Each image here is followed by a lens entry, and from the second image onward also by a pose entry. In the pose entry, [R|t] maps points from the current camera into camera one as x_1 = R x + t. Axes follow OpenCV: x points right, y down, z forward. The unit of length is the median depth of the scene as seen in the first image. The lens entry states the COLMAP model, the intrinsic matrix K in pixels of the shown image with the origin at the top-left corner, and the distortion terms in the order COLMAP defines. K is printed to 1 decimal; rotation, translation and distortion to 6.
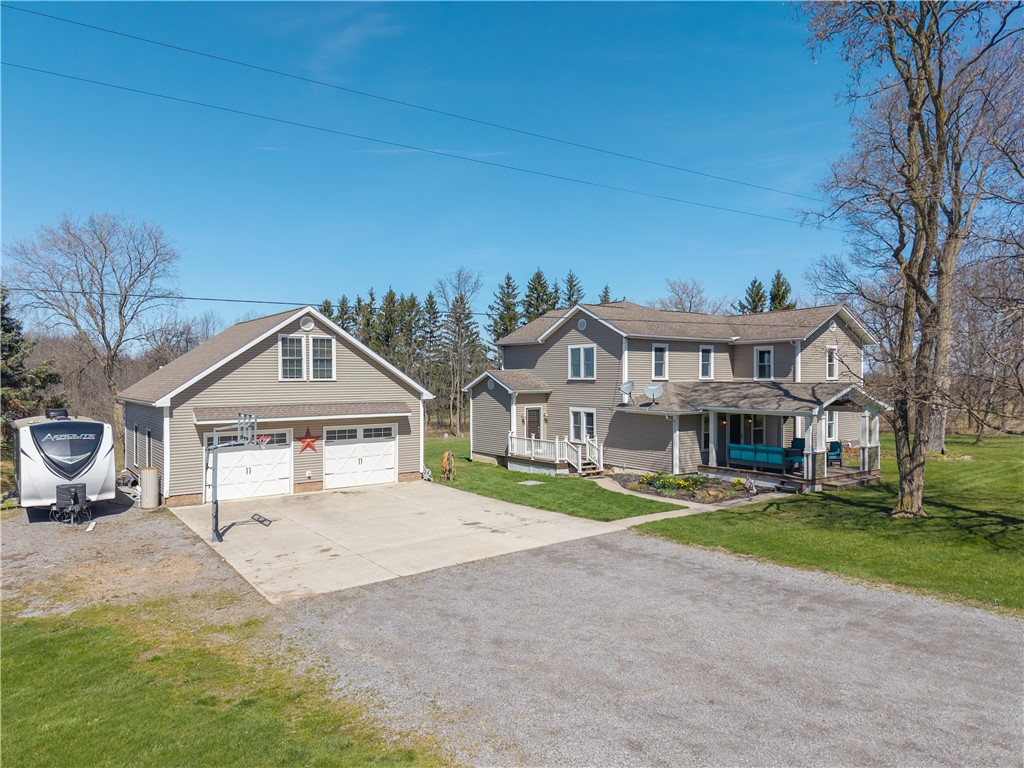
lens RADIAL K [[688.0, 0, 512.0], [0, 688.0, 384.0], [0, 0, 1]] dist [0.008987, -0.002495]
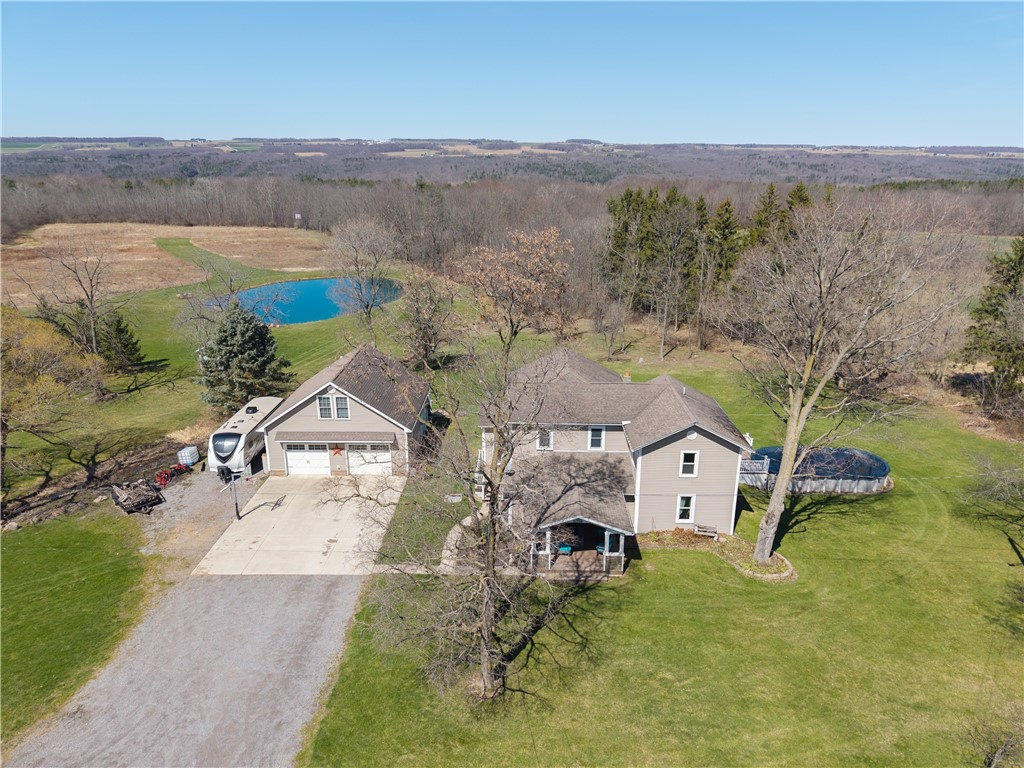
lens RADIAL K [[688.0, 0, 512.0], [0, 688.0, 384.0], [0, 0, 1]] dist [0.008987, -0.002495]
pose [[0.795934, 0.193119, -0.573754, 1.089160], [-0.007578, 0.950858, 0.309536, -0.653956], [0.605336, -0.242022, 0.758283, -0.062757]]
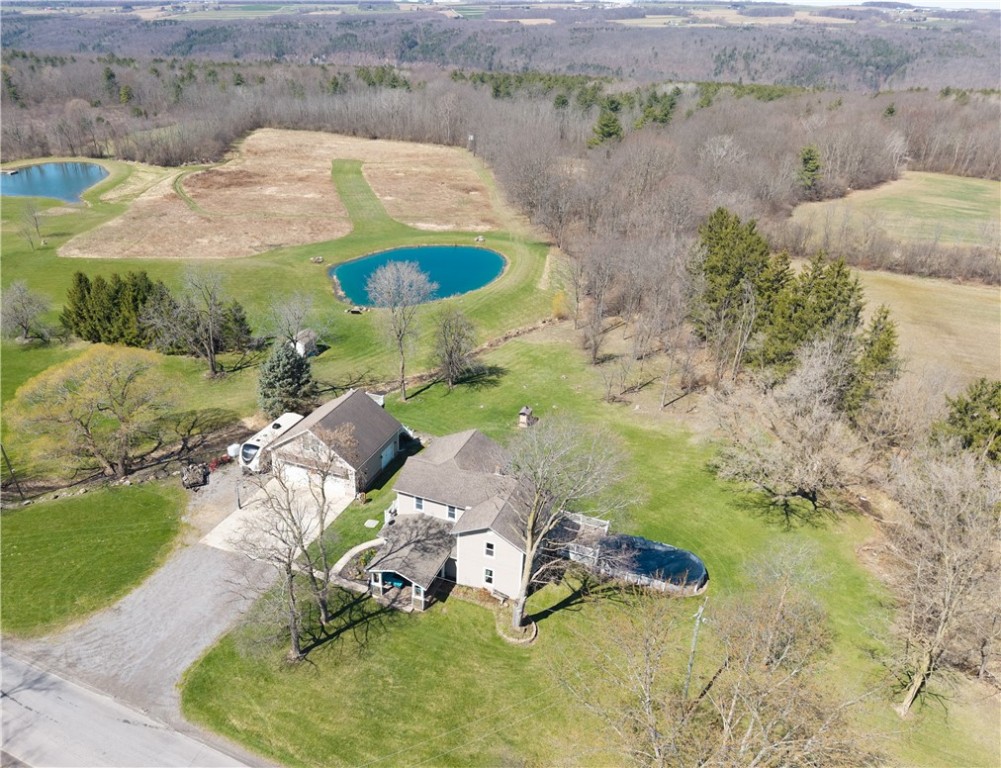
lens RADIAL K [[750.8, 0, 444.0], [0, 750.8, 386.9], [0, 0, 1]] dist [0.026167, 0.001524]
pose [[0.512496, 0.383376, -0.768355, 2.112509], [-0.022042, 0.900379, 0.434548, -1.512357], [0.858406, -0.205768, 0.469891, 0.122658]]
